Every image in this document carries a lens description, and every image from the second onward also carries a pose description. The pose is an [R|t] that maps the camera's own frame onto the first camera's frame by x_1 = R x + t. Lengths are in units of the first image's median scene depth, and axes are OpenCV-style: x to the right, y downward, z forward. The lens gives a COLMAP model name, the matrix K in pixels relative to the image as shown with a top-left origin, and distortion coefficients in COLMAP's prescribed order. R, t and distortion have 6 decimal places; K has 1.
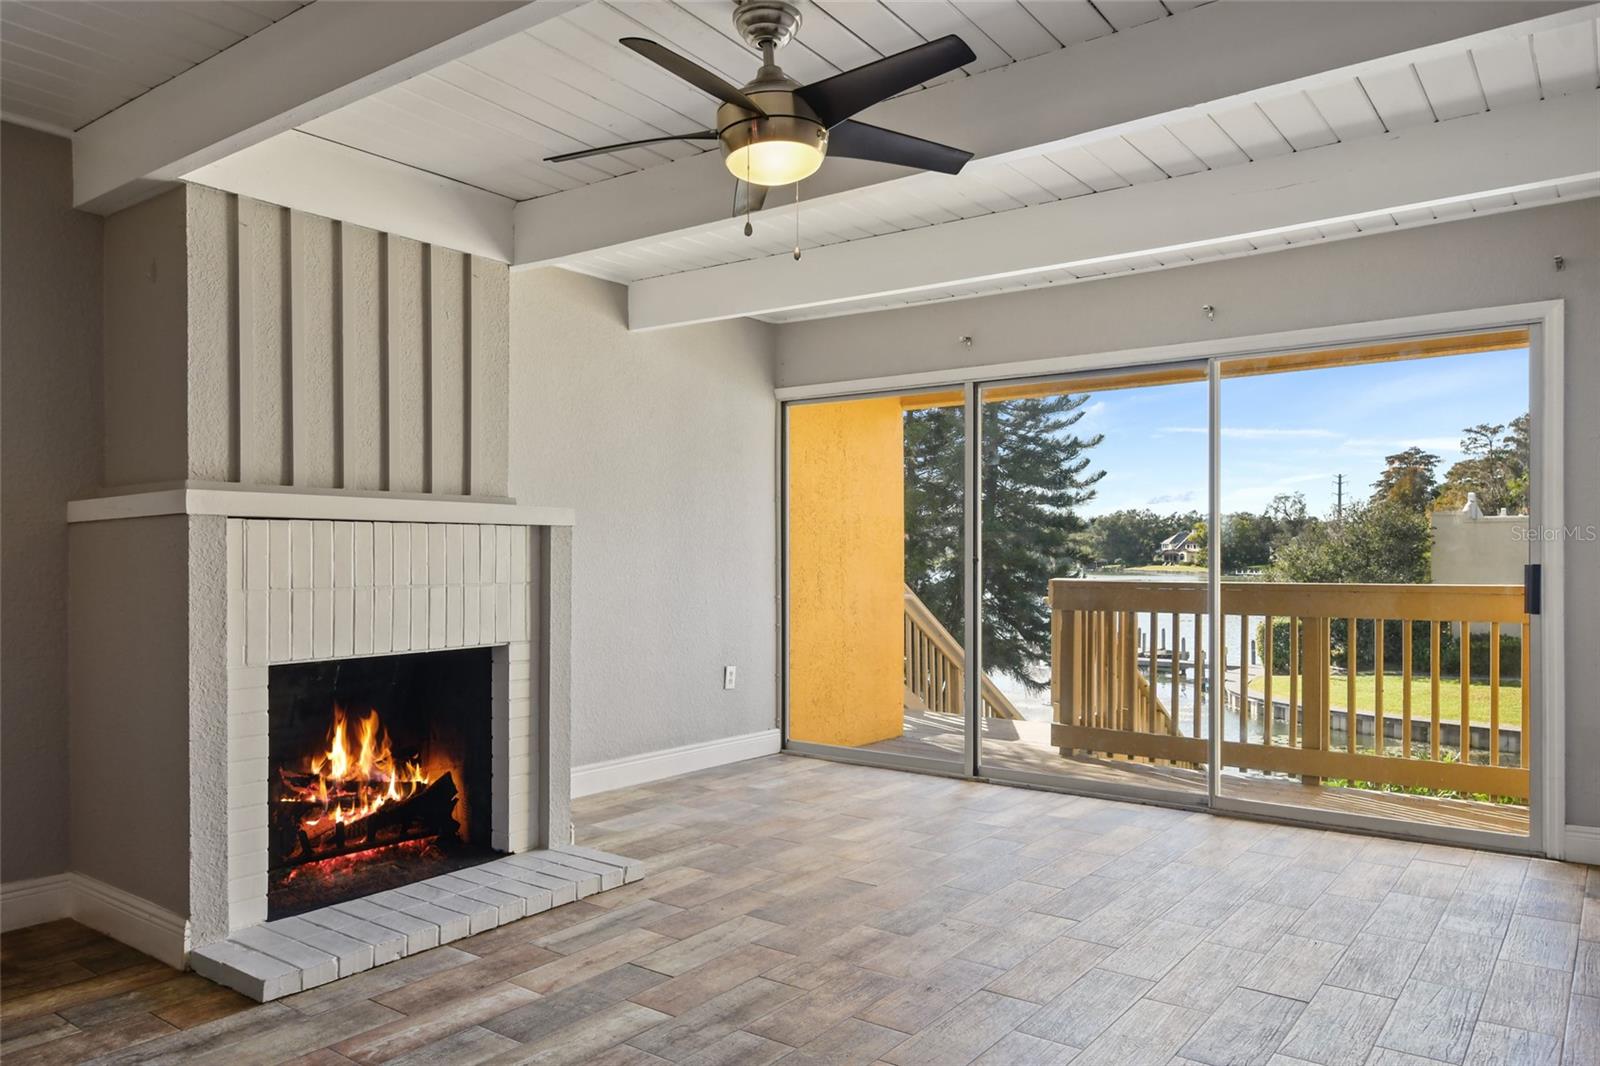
lens RADIAL K [[1185.2, 0, 590.3], [0, 1185.2, 538.3], [0, 0, 1]] dist [-0.004205, -0.000975]
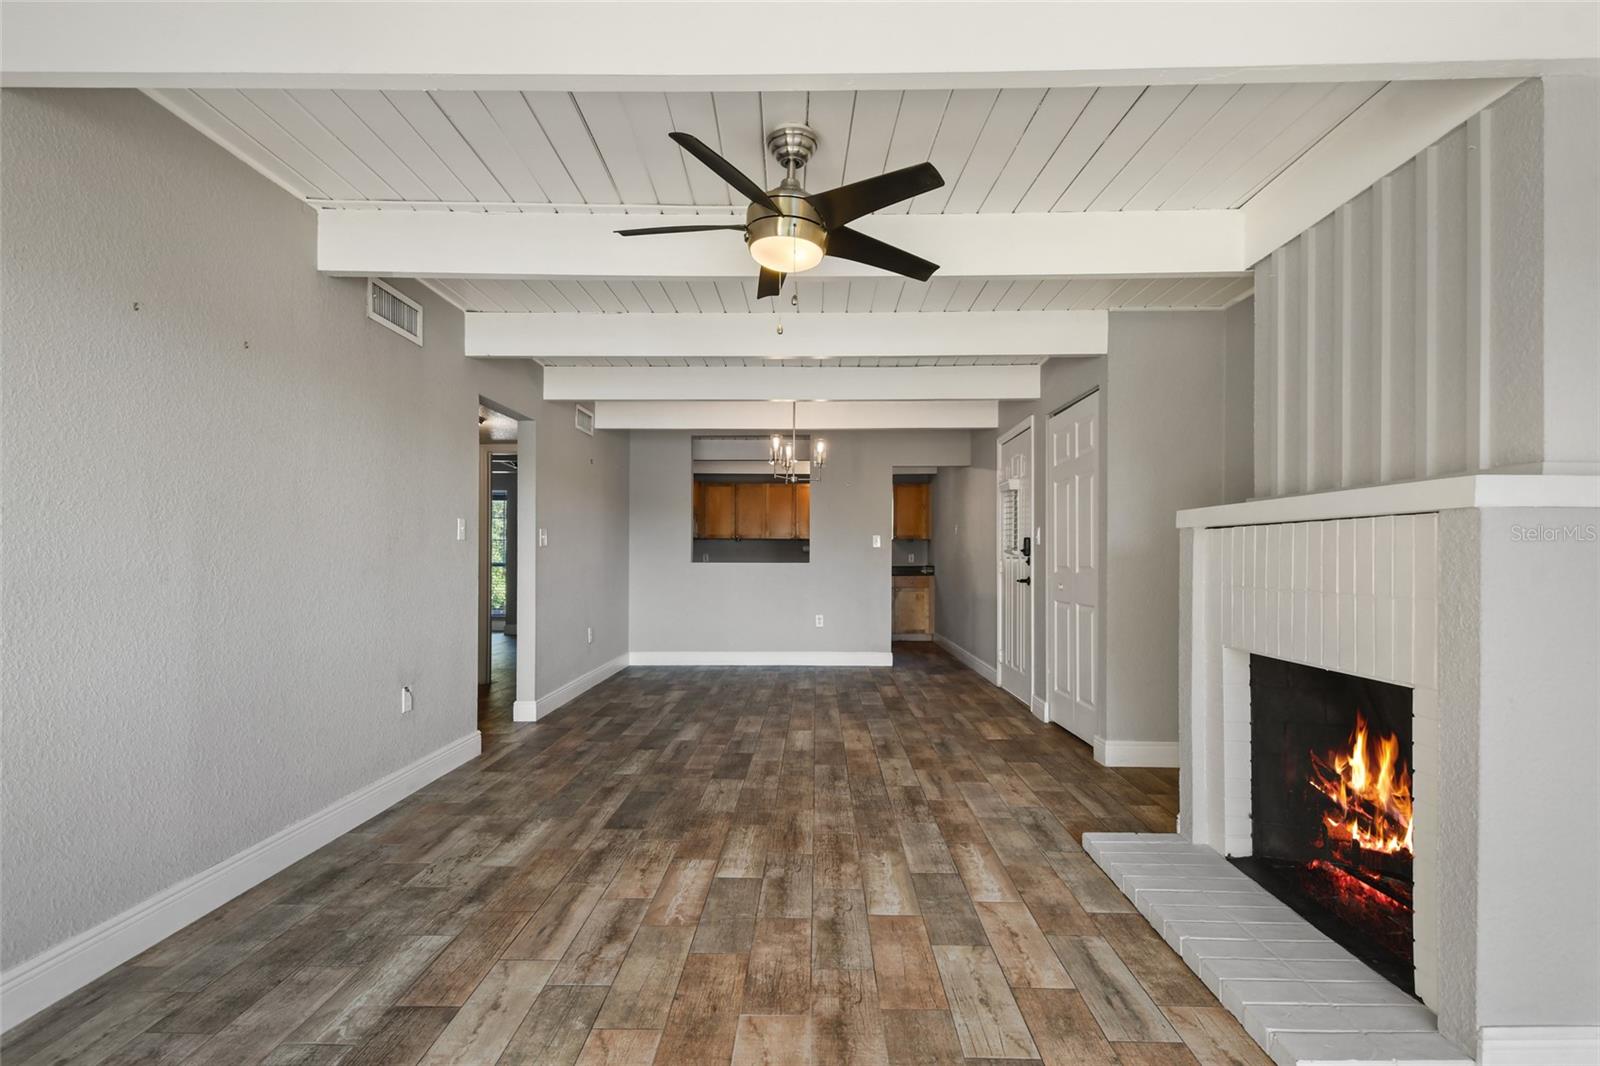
lens RADIAL K [[721.7, 0, 789.7], [0, 721.7, 551.4], [0, 0, 1]] dist [0.036846, -0.019359]
pose [[-0.719205, -0.001146, -0.694797, 0.490486], [0.003539, 0.999980, -0.005312, 0.022438], [0.694789, -0.006280, -0.719187, 1.114831]]
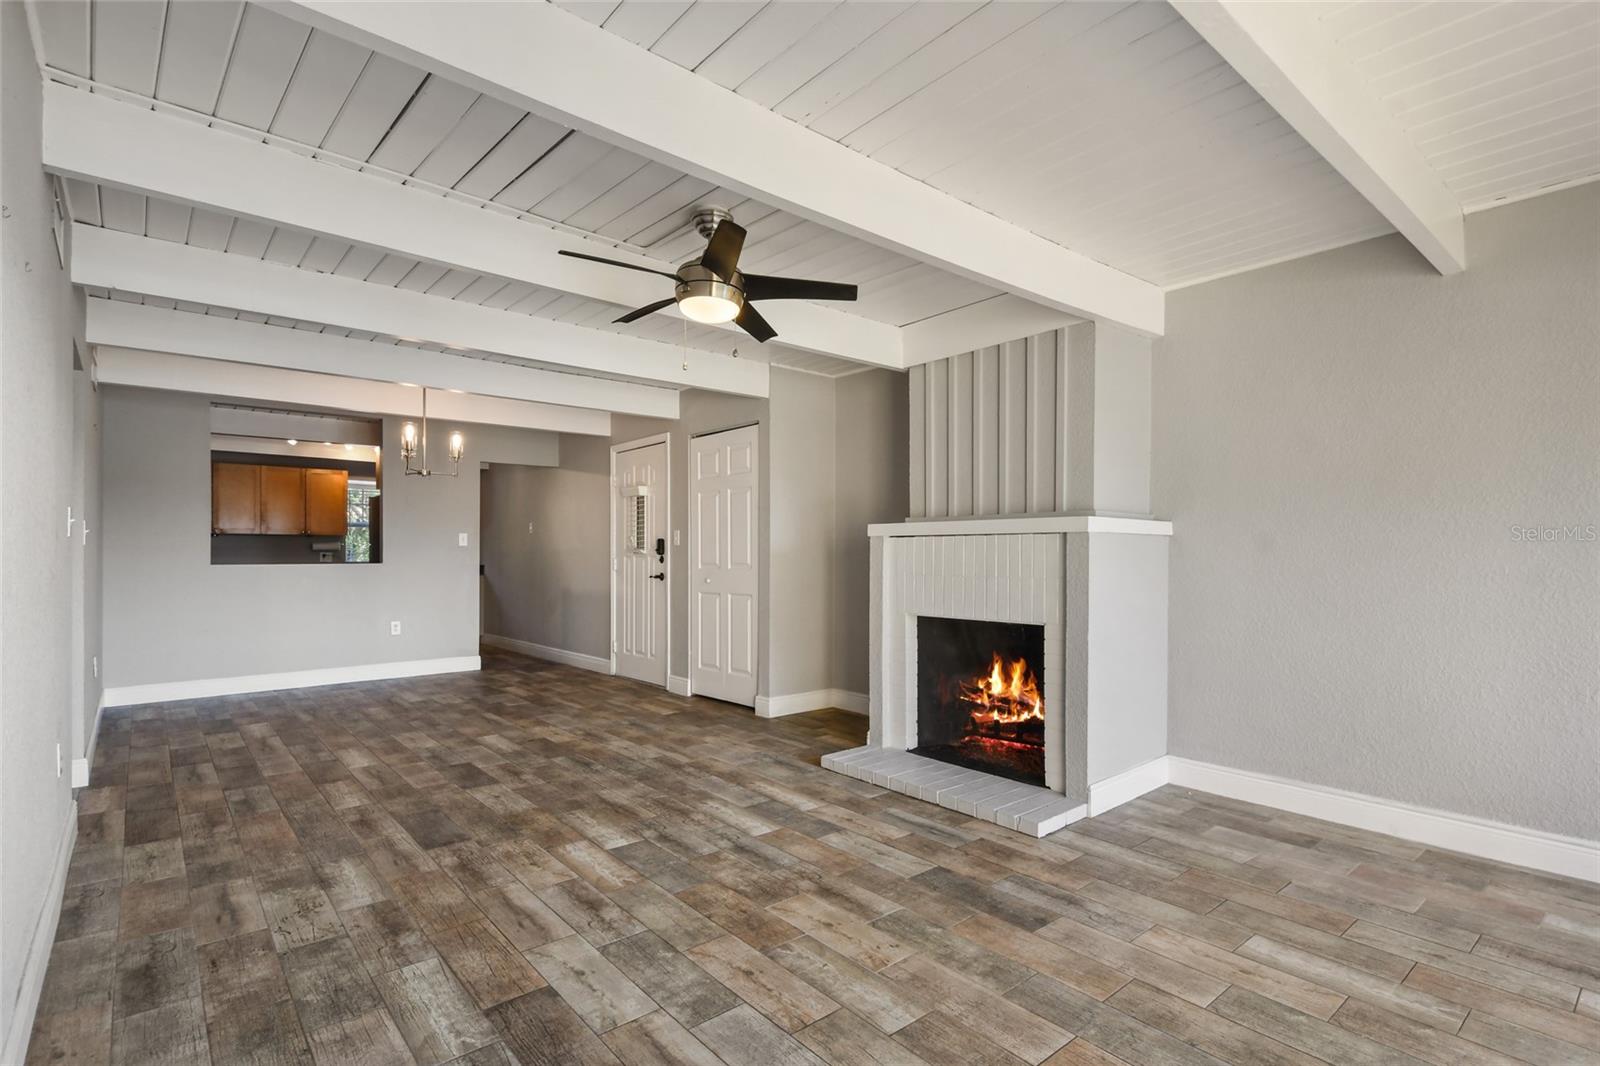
lens RADIAL K [[721.7, 0, 789.7], [0, 721.7, 551.4], [0, 0, 1]] dist [0.036846, -0.019359]
pose [[-0.116635, 0.001364, -0.993174, 0.767235], [0.004703, 0.999989, 0.000821, 0.017125], [0.993164, -0.004575, -0.116640, 0.869910]]
